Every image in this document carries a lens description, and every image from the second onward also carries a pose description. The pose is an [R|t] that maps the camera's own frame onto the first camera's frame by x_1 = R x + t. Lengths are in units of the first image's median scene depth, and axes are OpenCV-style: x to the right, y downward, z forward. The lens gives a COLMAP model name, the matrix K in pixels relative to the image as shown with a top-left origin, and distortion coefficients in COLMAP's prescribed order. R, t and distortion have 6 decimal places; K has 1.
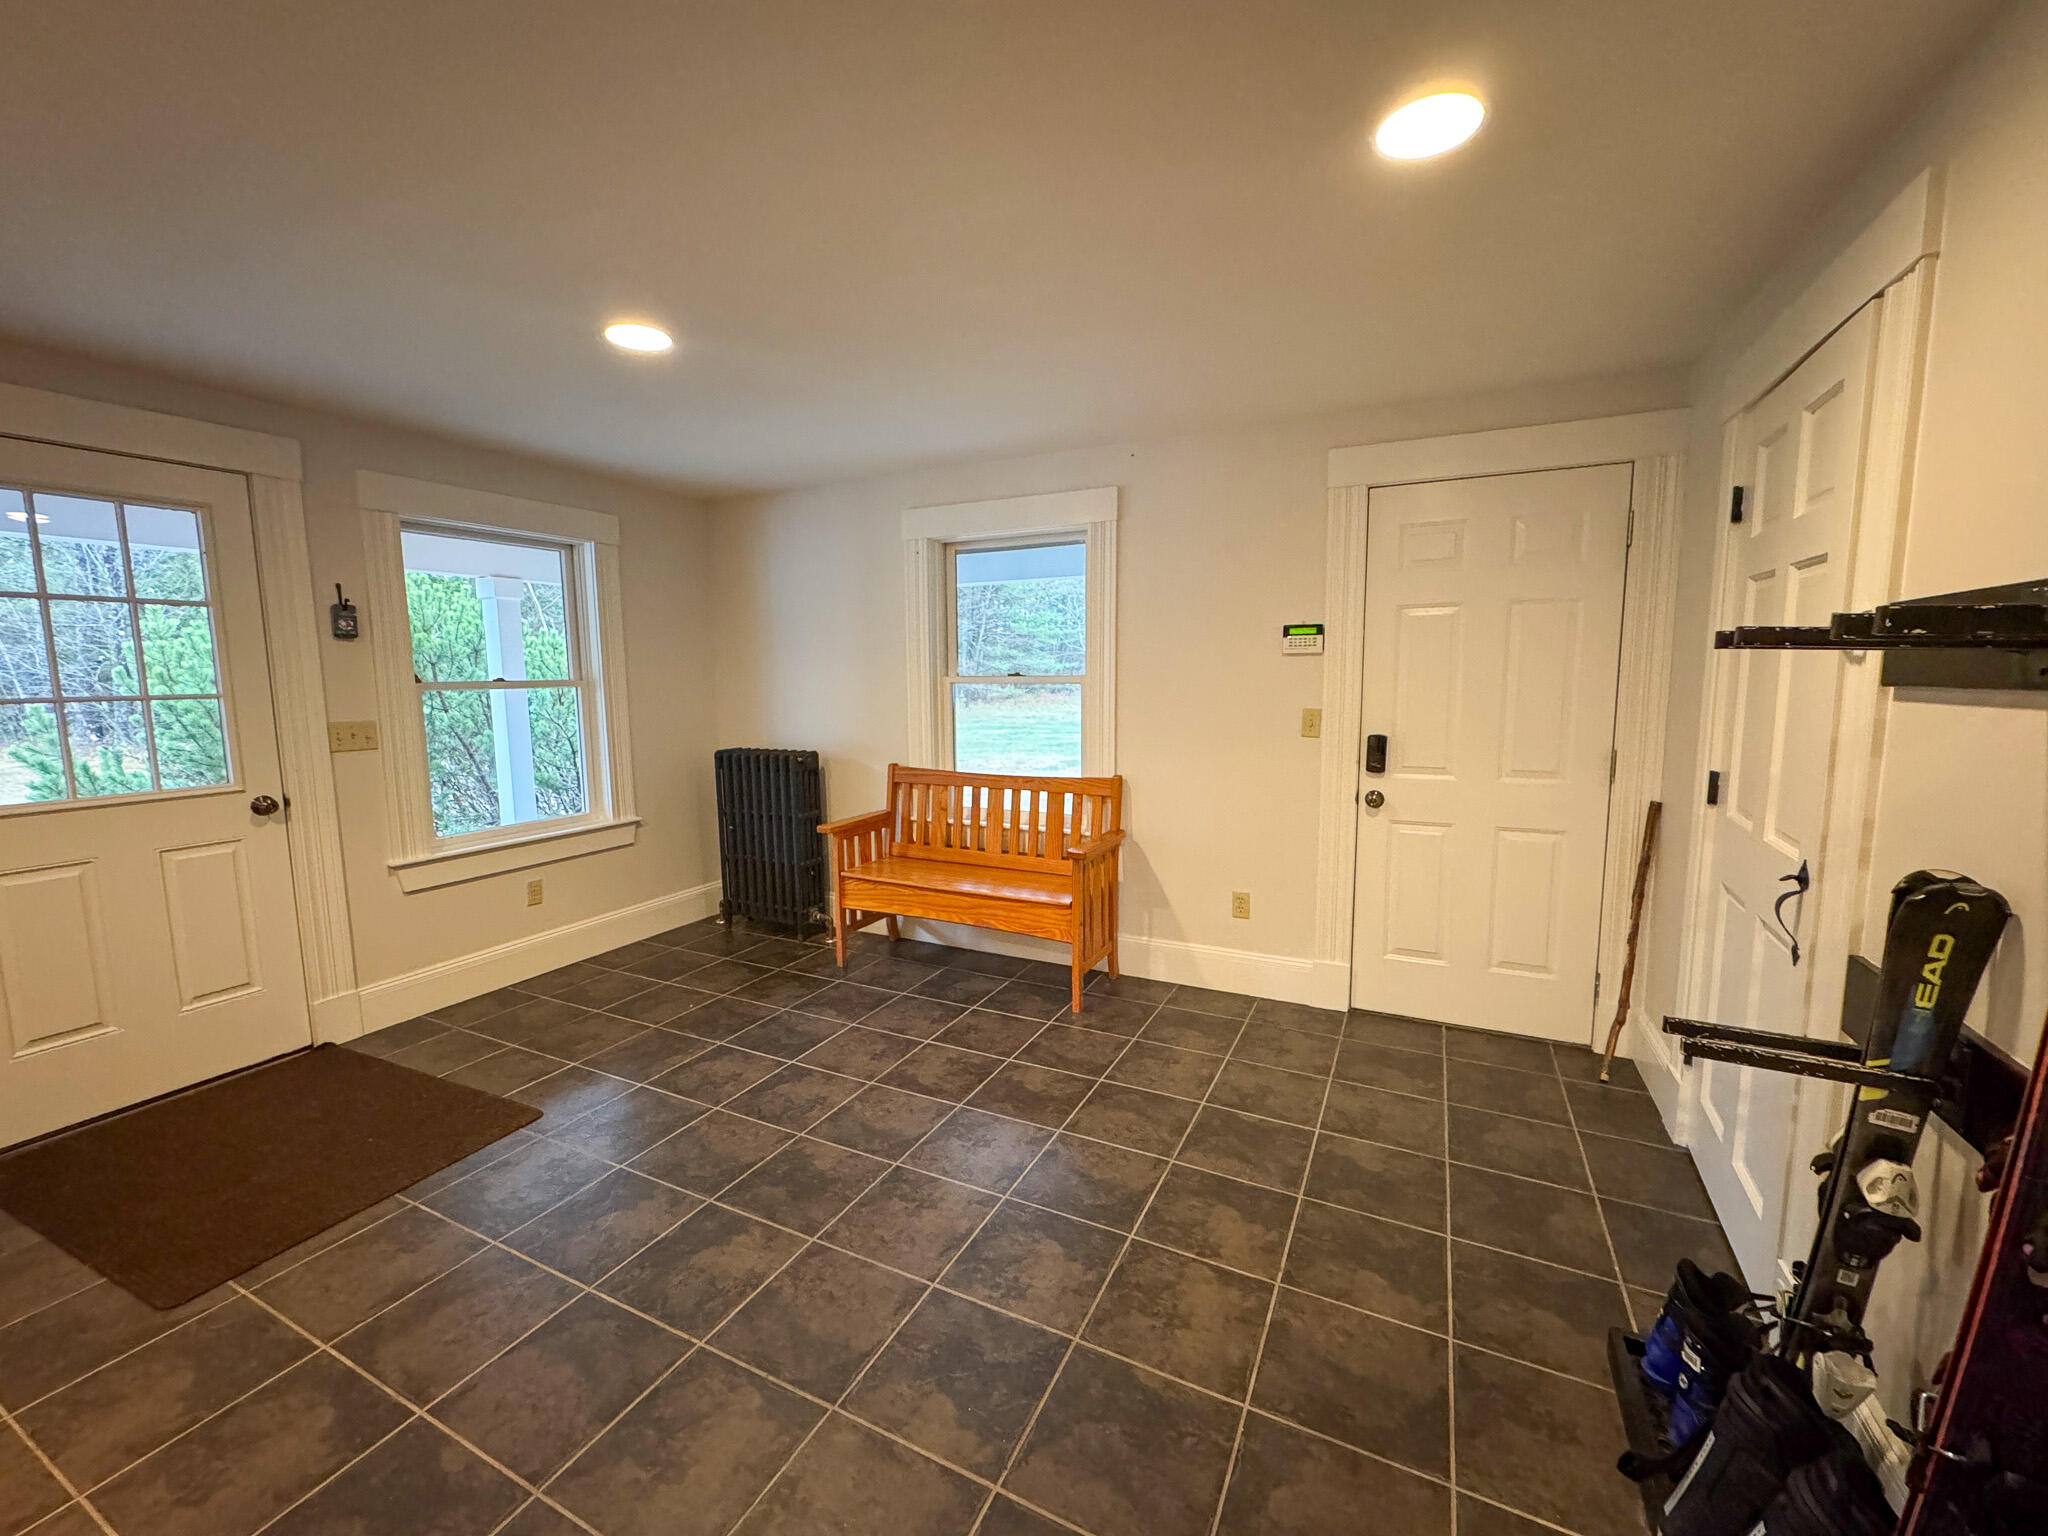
lens RADIAL K [[837.1, 0, 1025.7], [0, 837.1, 768.0], [0, 0, 1]] dist [-0.002400, 0.000126]
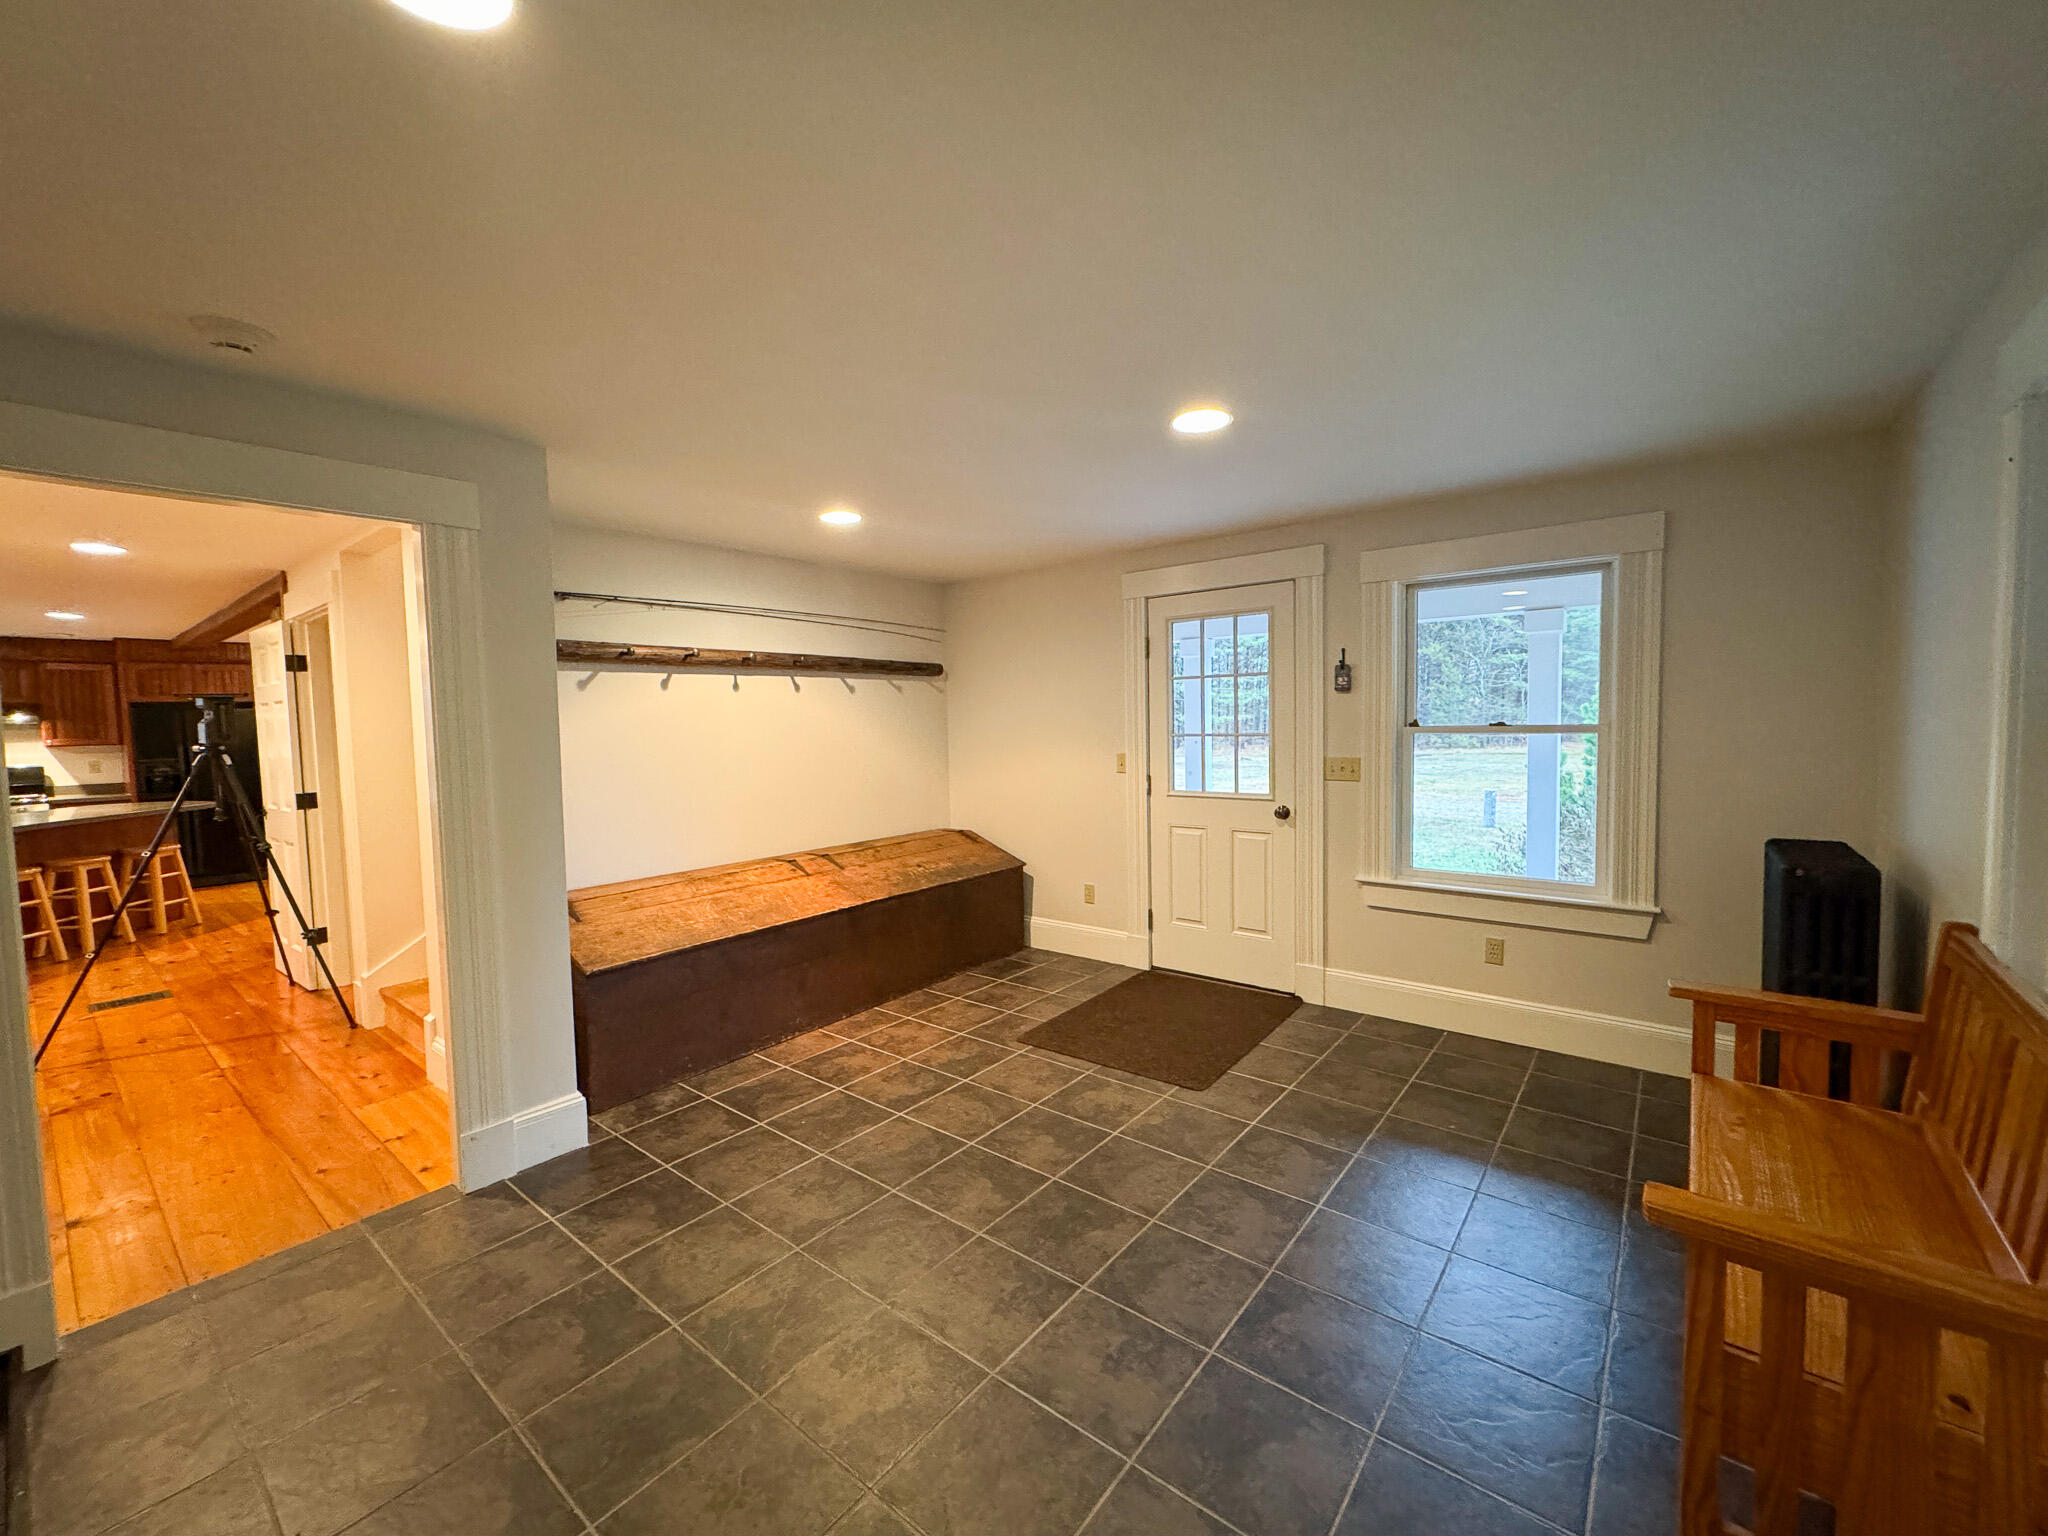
lens RADIAL K [[837.1, 0, 1025.7], [0, 837.1, 768.0], [0, 0, 1]] dist [-0.002400, 0.000126]
pose [[-0.228653, 0.070374, -0.970961, 0.536286], [-0.091884, 0.991371, 0.093491, -0.117271], [0.969162, 0.110593, -0.220214, 0.846735]]
